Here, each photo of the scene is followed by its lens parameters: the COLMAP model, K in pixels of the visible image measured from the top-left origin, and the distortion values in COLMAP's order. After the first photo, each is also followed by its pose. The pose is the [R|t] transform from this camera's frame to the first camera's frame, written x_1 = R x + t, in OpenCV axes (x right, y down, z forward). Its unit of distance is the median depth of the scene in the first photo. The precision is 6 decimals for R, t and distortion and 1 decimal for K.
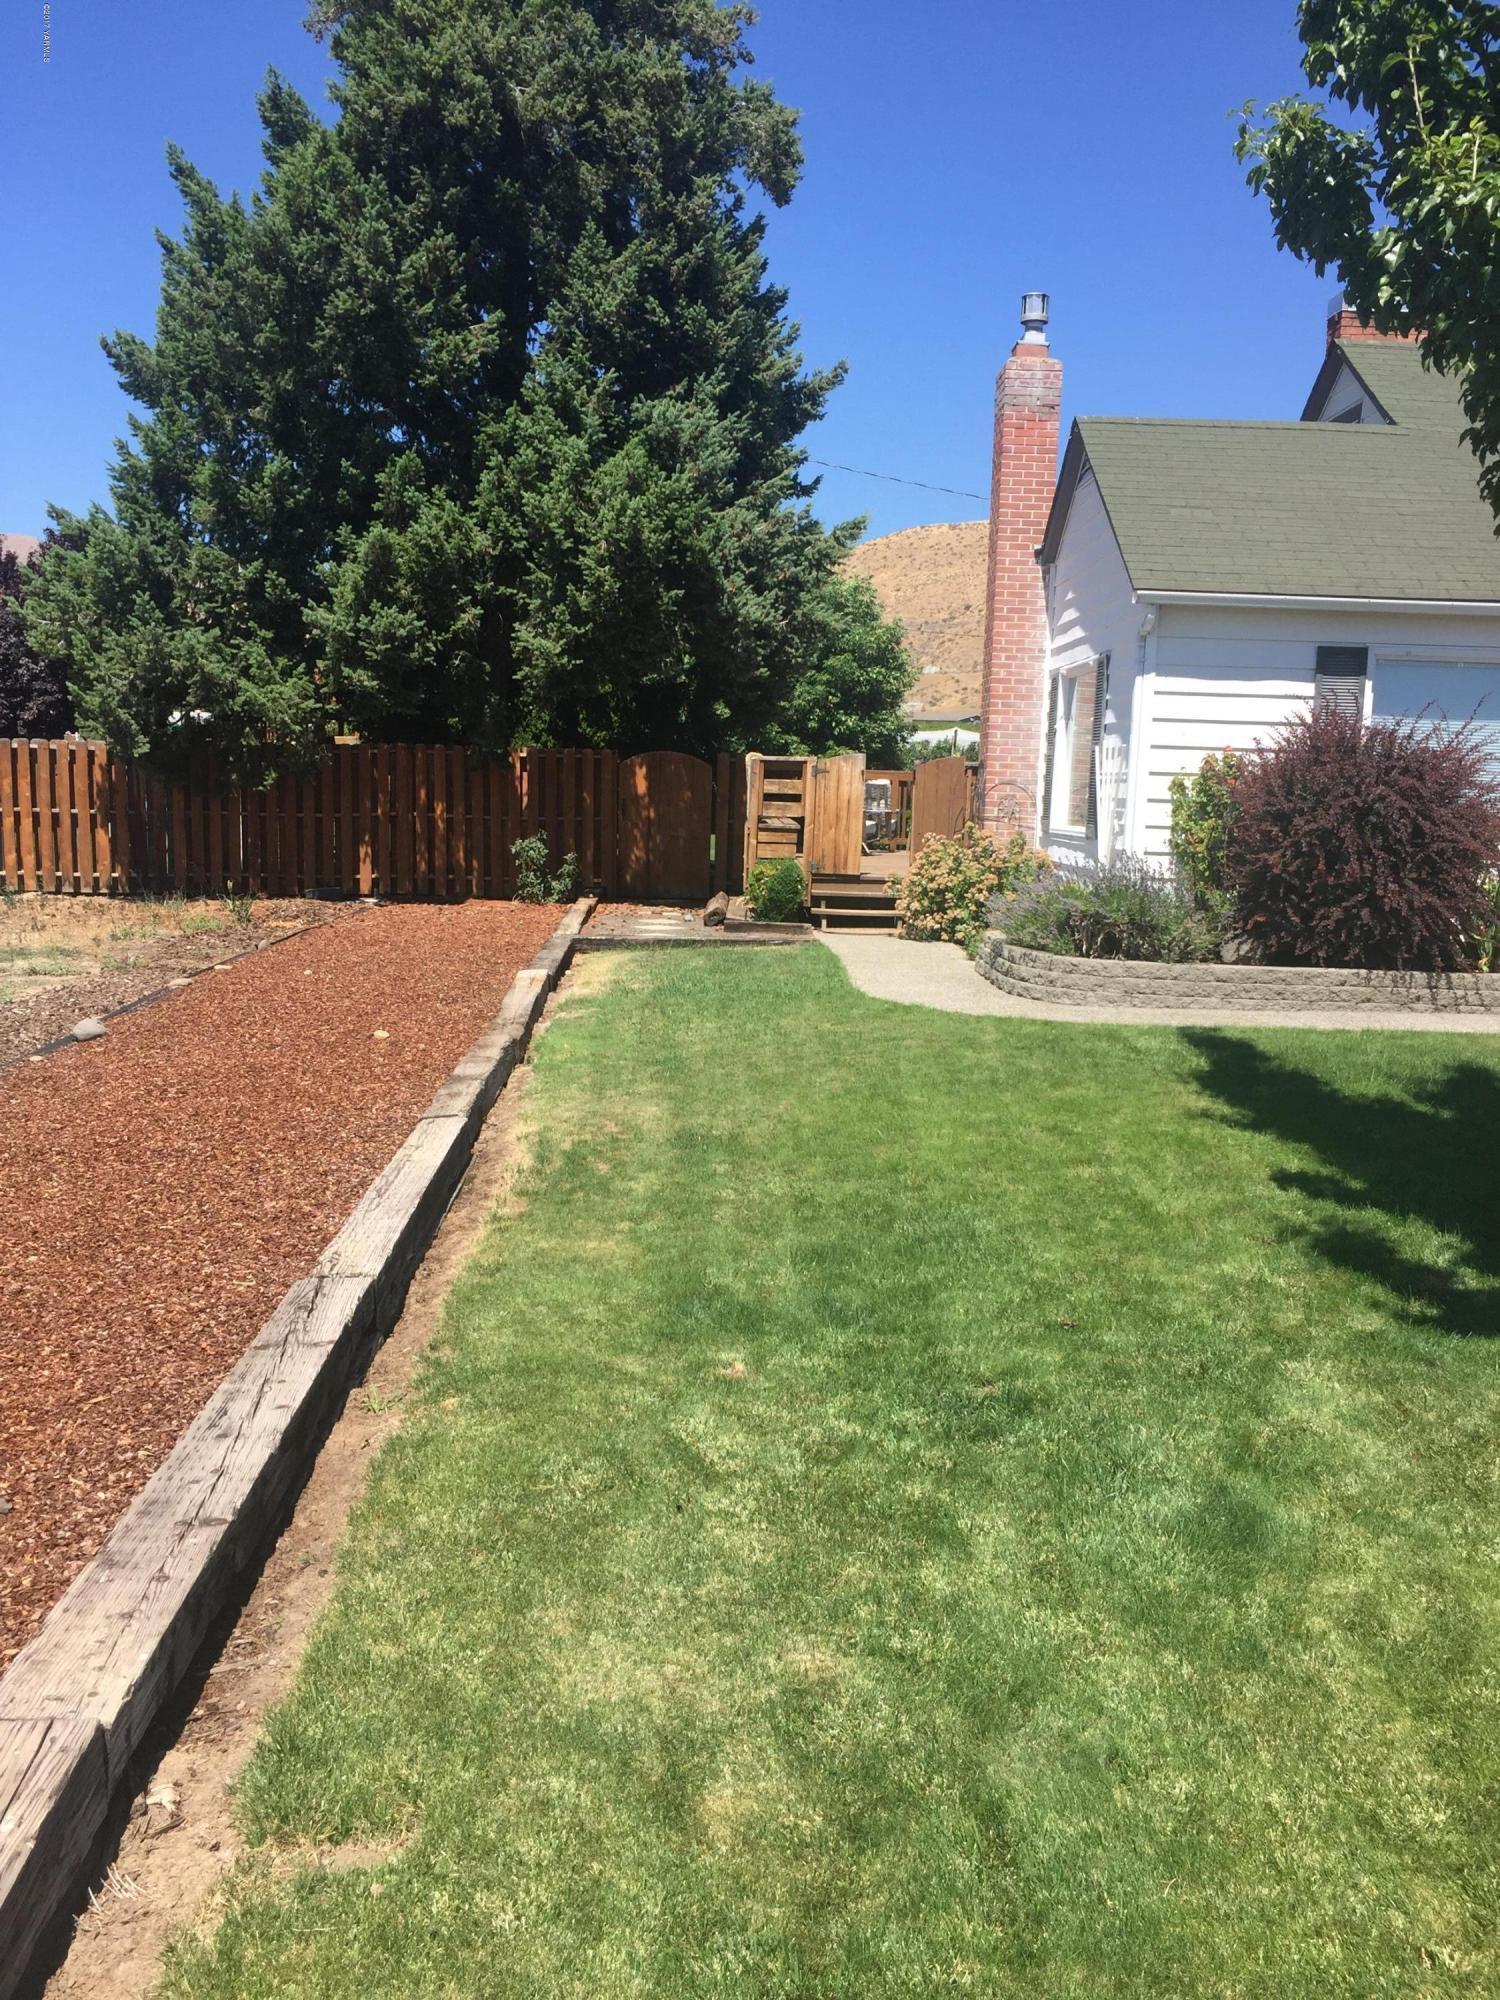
lens RADIAL K [[1697.0, 0, 762.6], [0, 1697.0, 1015.4], [0, 0, 1]] dist [0.076426, -0.094275]
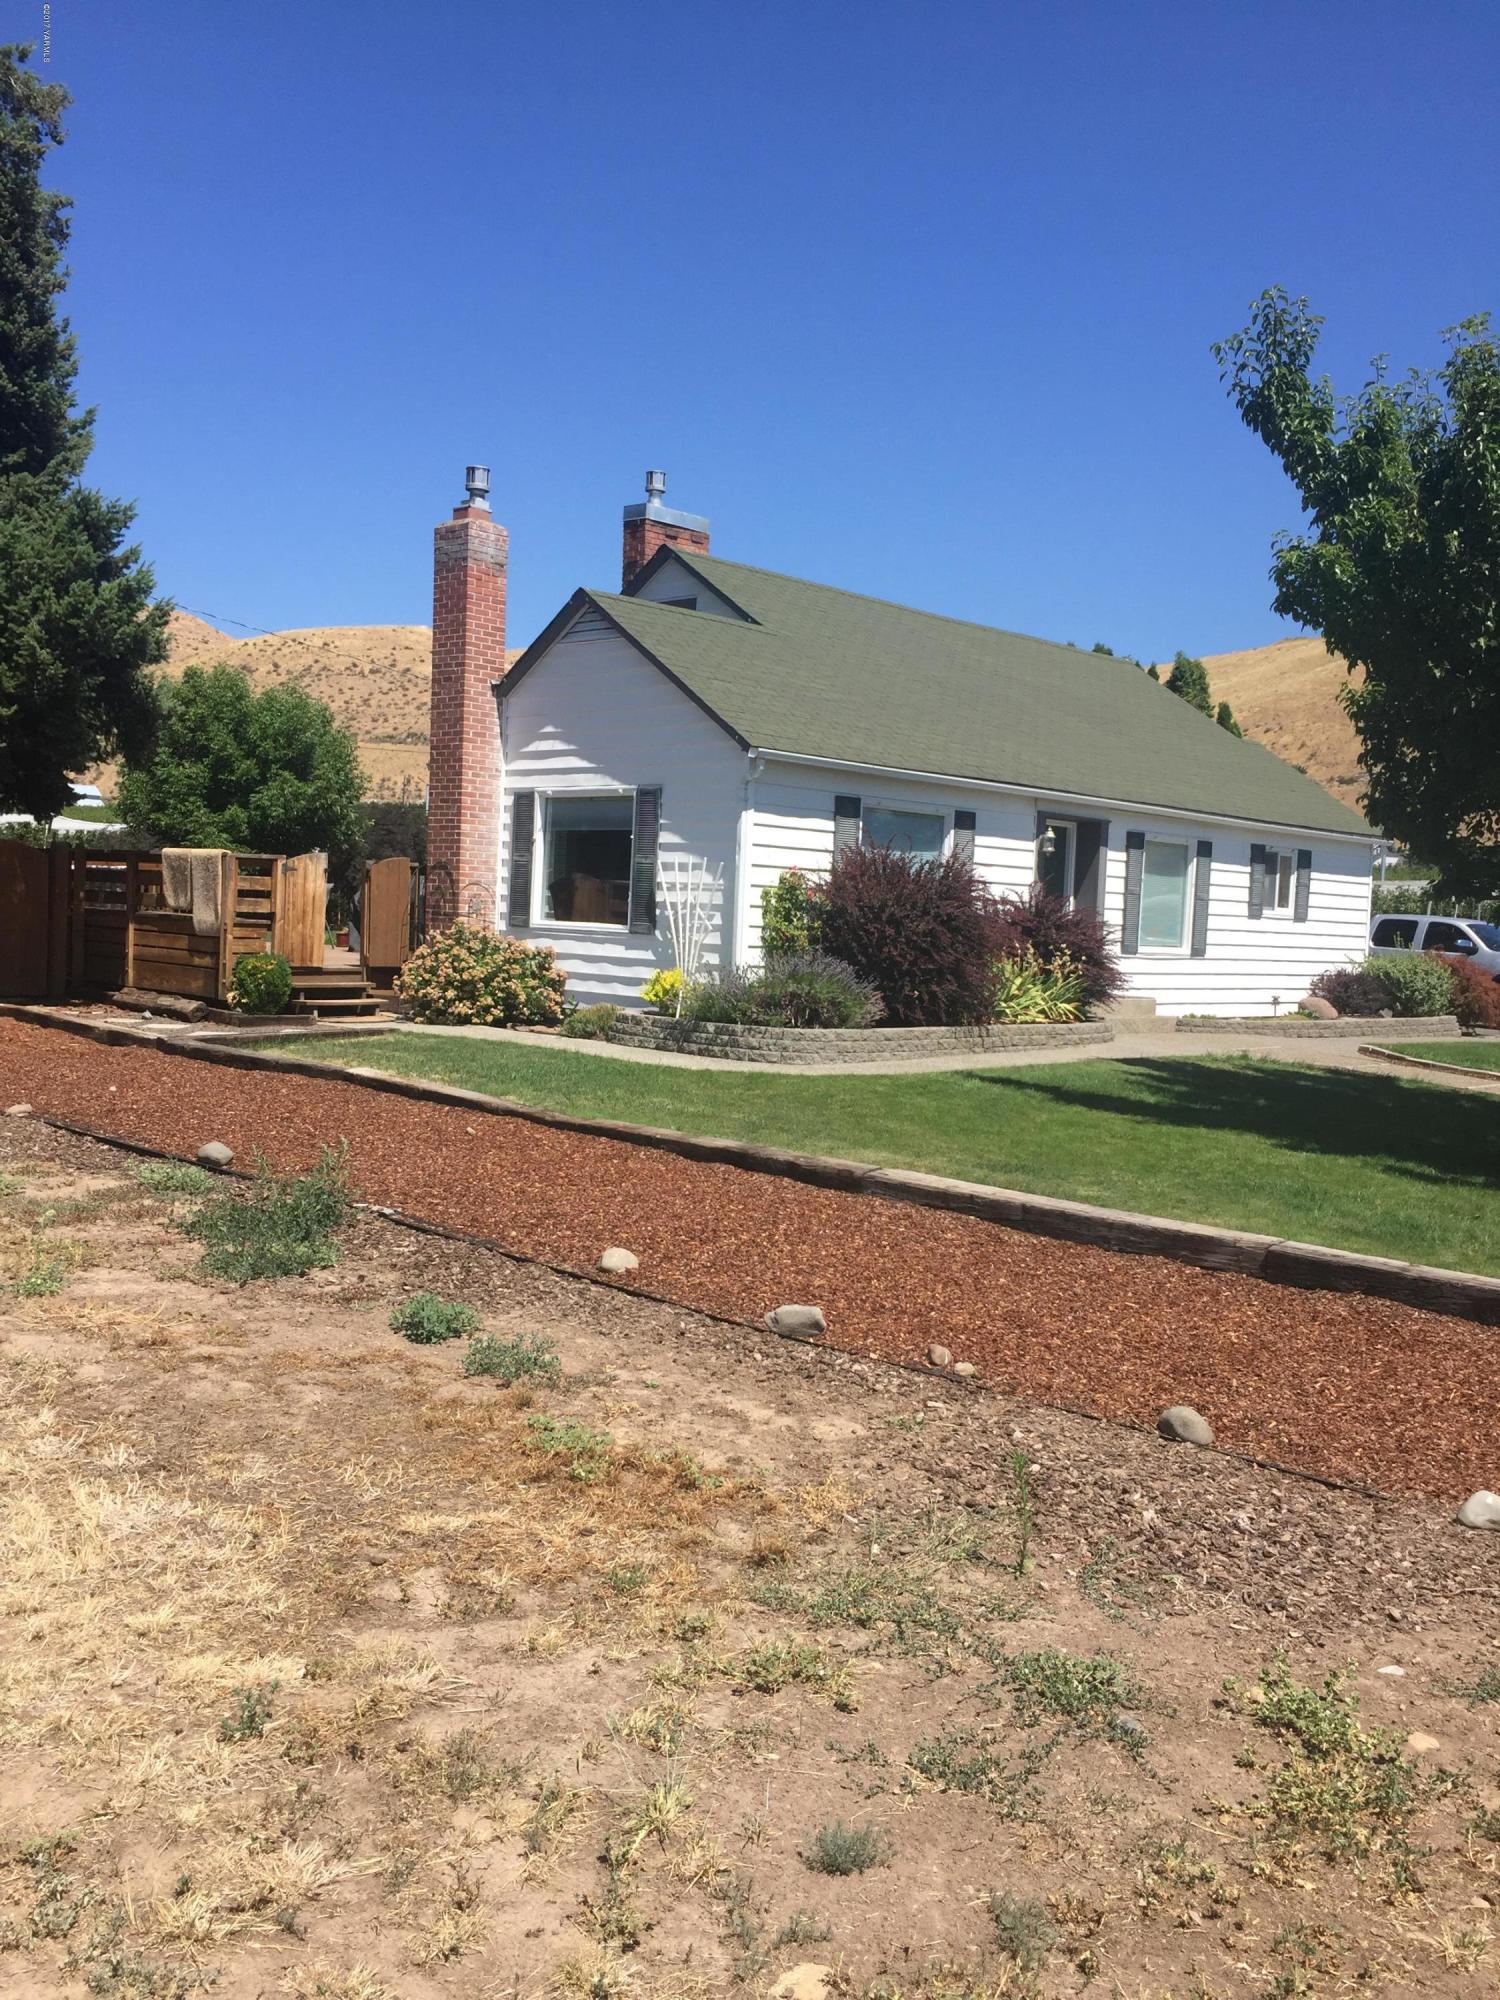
lens RADIAL K [[1697.0, 0, 752.6], [0, 1697.0, 1005.3], [0, 0, 1]] dist [0.076426, -0.094275]
pose [[0.696421, -0.044760, 0.716236, -0.546382], [0.076596, 0.996988, -0.012171, -0.027403], [-0.713534, 0.063337, 0.697752, 0.079742]]
